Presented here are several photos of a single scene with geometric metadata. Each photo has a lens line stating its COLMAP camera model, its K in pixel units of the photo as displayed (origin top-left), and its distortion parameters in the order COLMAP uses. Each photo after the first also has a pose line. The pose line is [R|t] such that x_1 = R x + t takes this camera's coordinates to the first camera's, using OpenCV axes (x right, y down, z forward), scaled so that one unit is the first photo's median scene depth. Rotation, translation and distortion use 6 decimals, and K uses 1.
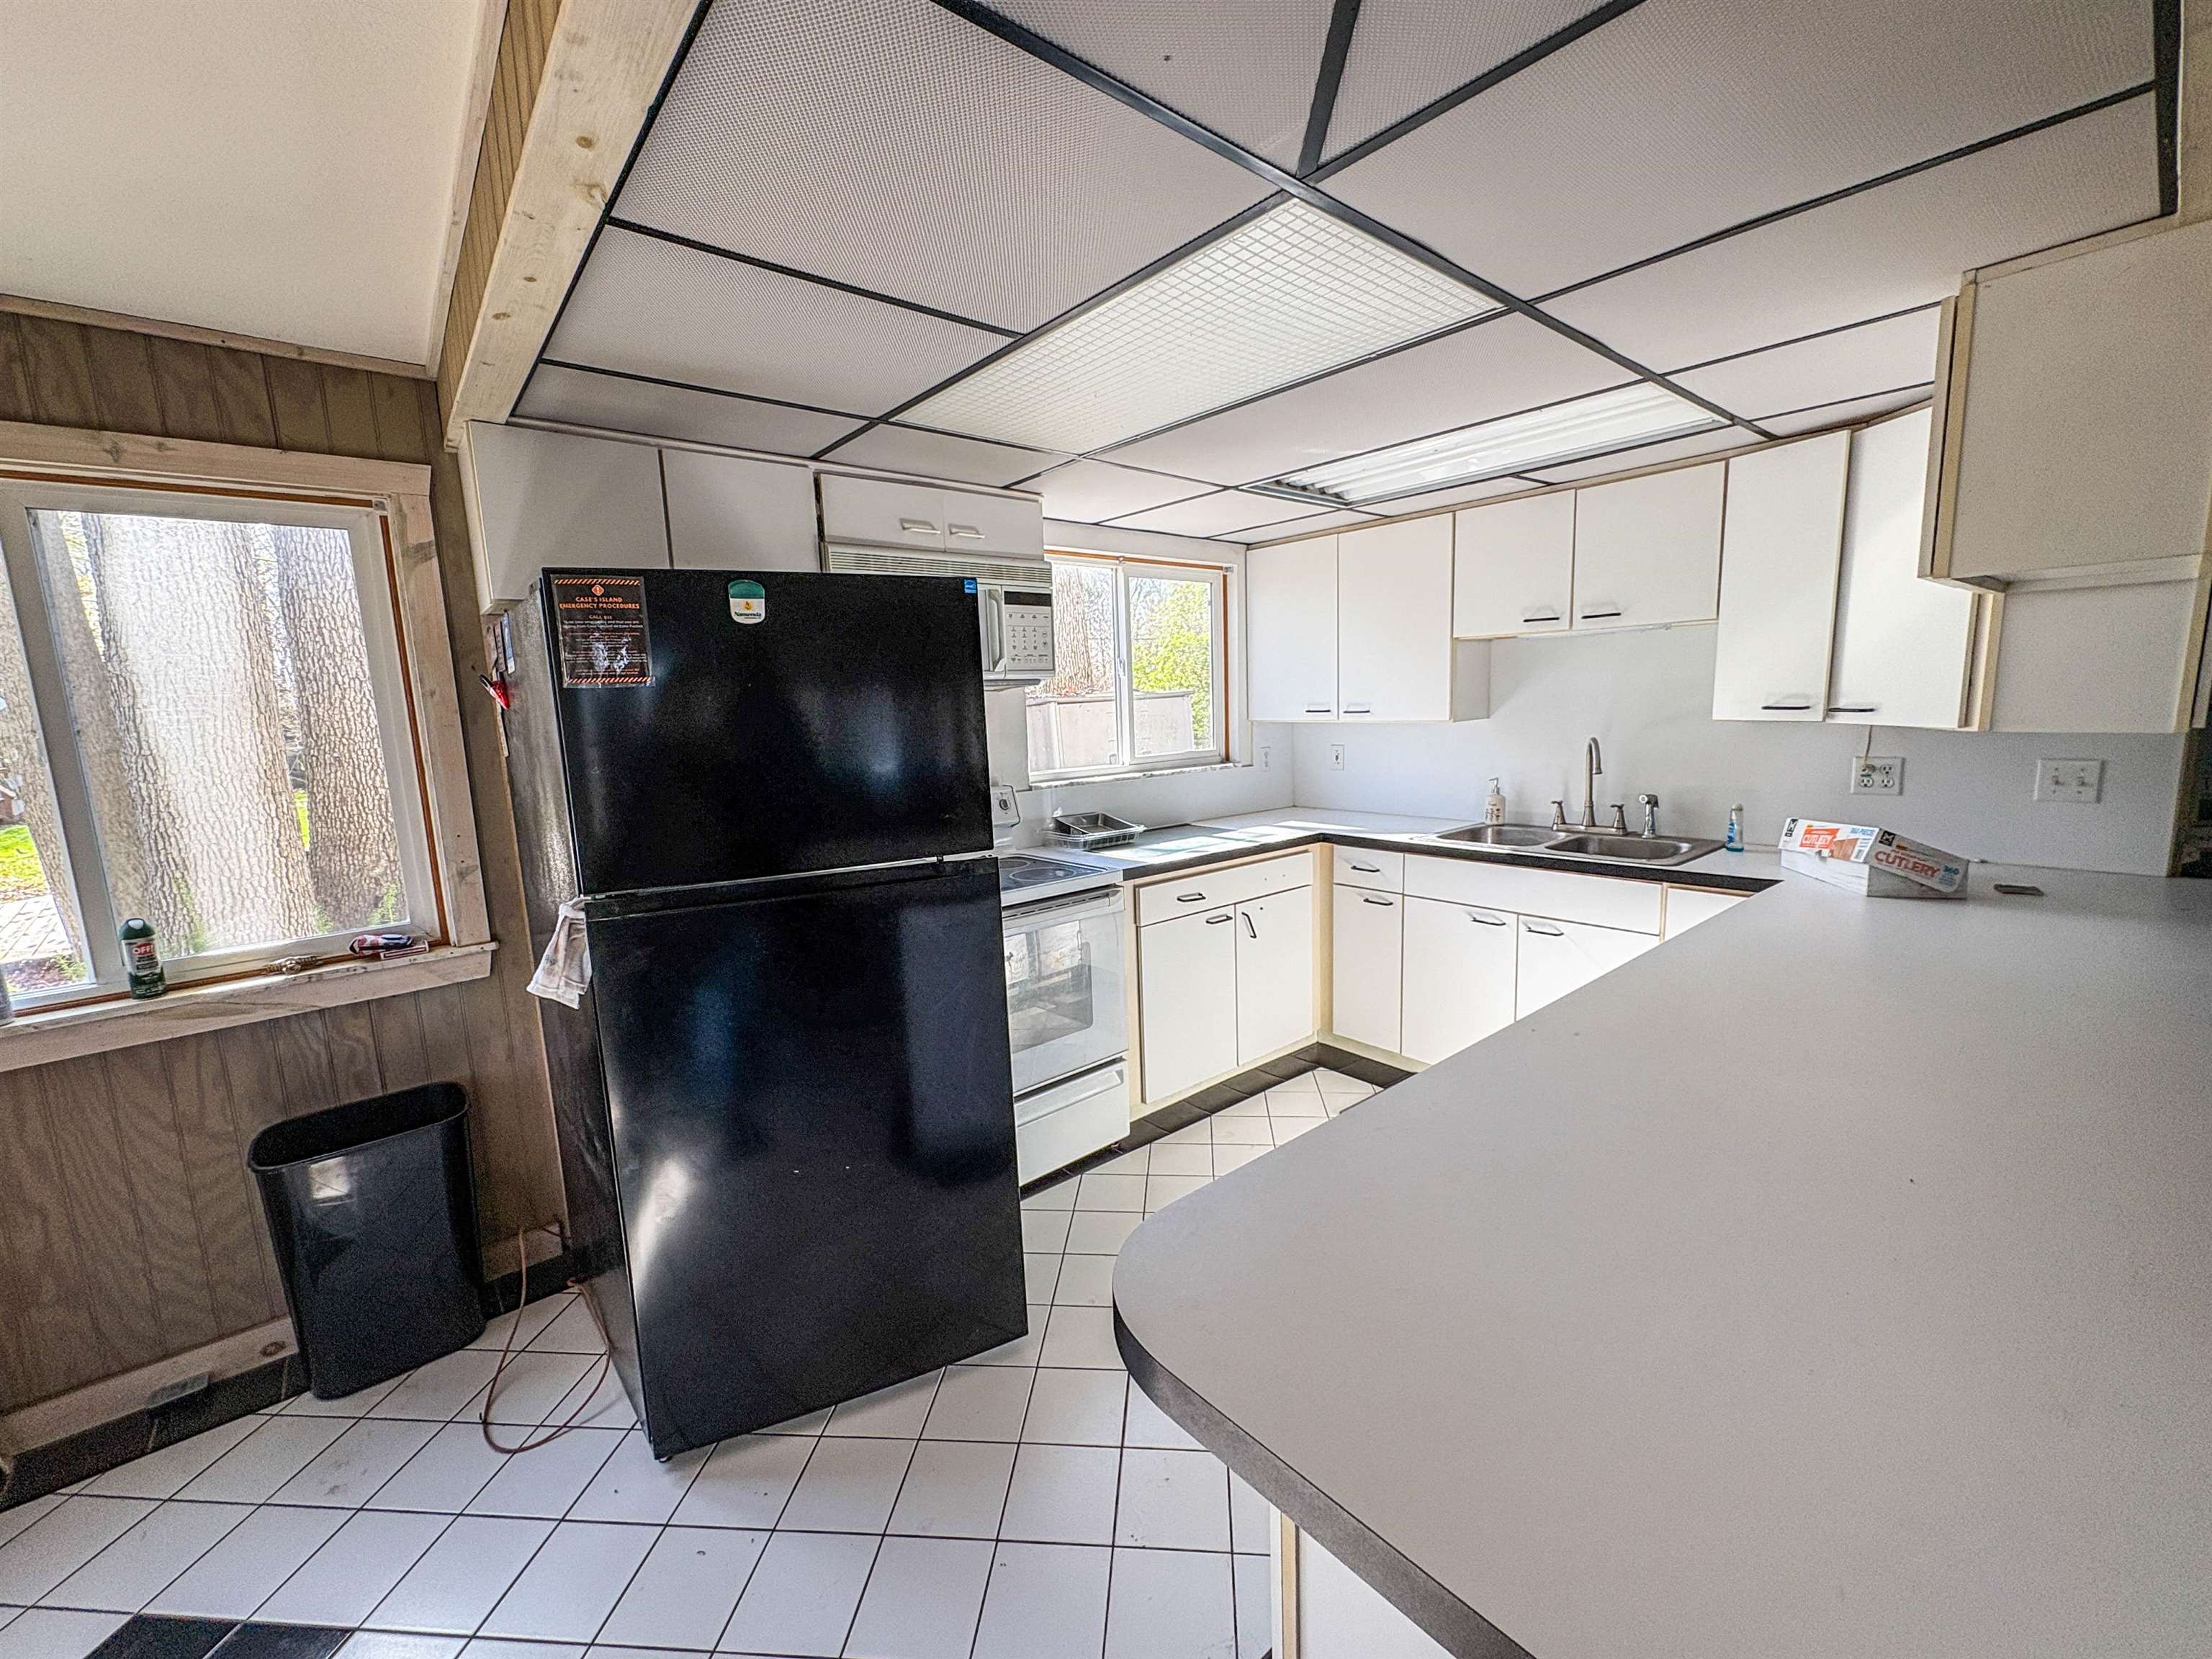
lens RADIAL K [[880.6, 0, 1106.9], [0, 880.6, 828.0], [0, 0, 1]] dist [-0.001424, 0.000577]
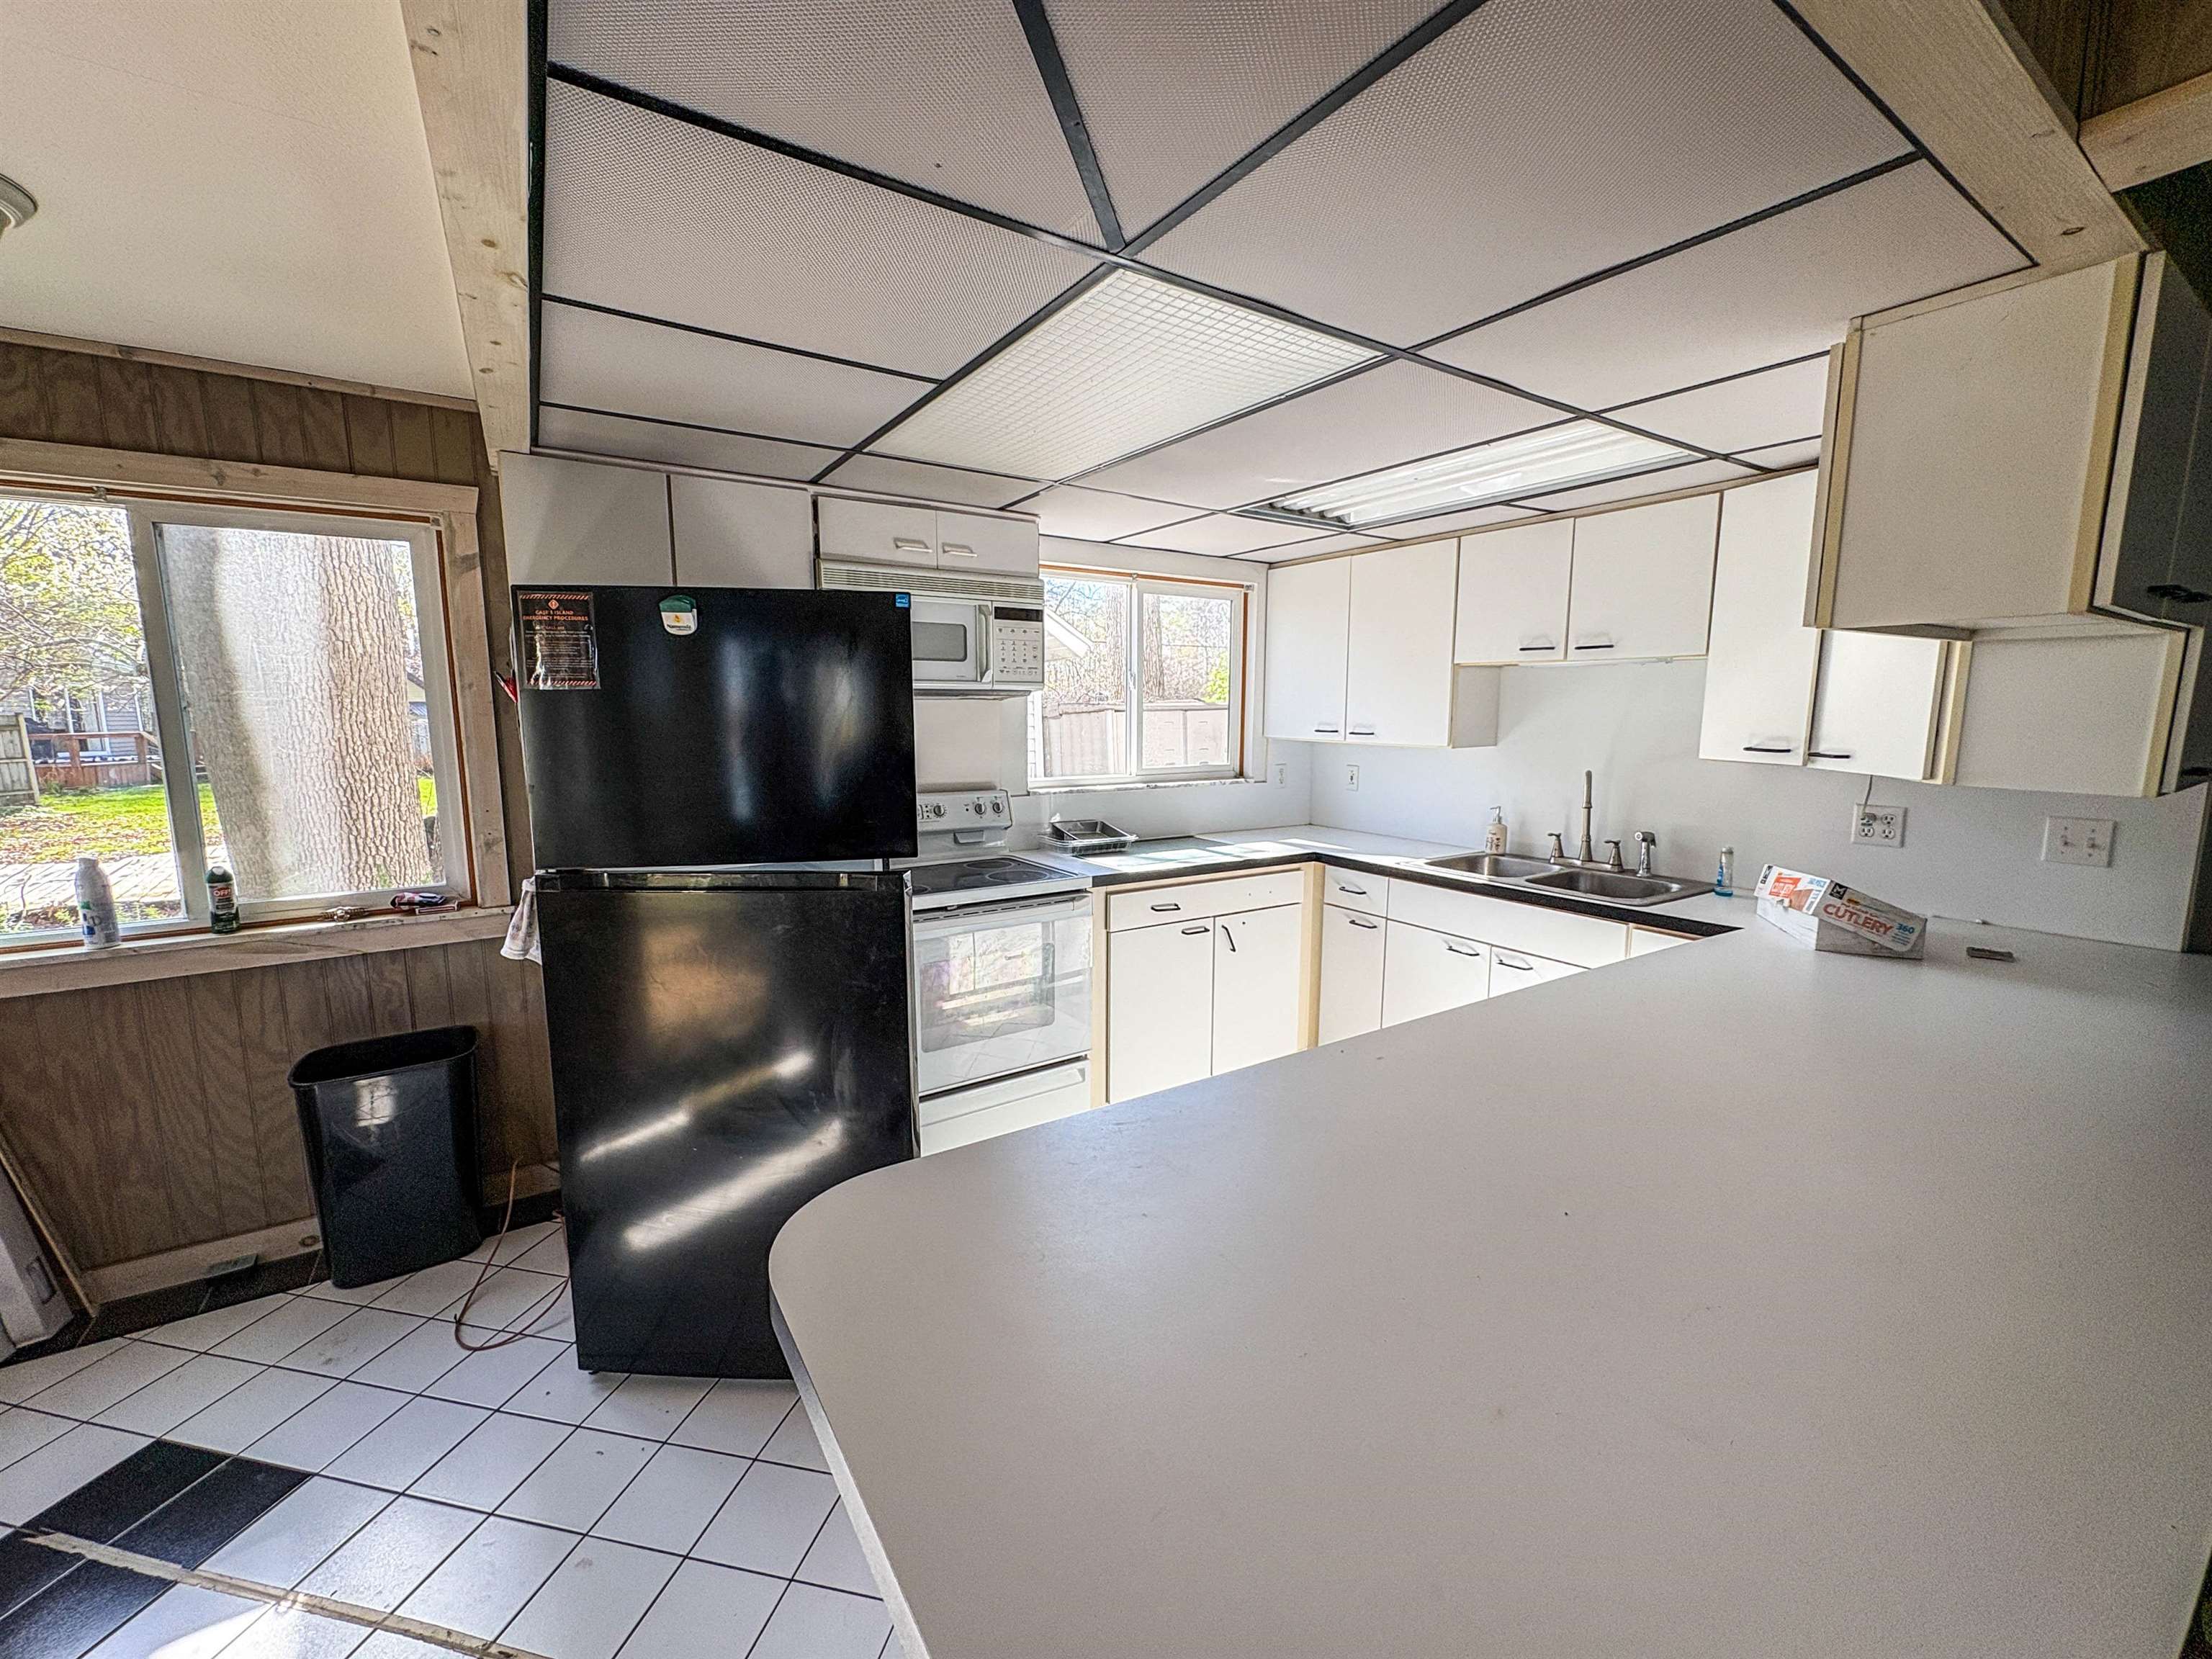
lens RADIAL K [[880.6, 0, 1108.2], [0, 880.6, 829.1], [0, 0, 1]] dist [-0.001424, 0.000577]
pose [[0.992218, 0.054567, -0.111916, 0.198509], [-0.055078, 0.998481, -0.001476, -0.010535], [0.111666, 0.007629, 0.993717, -0.044759]]
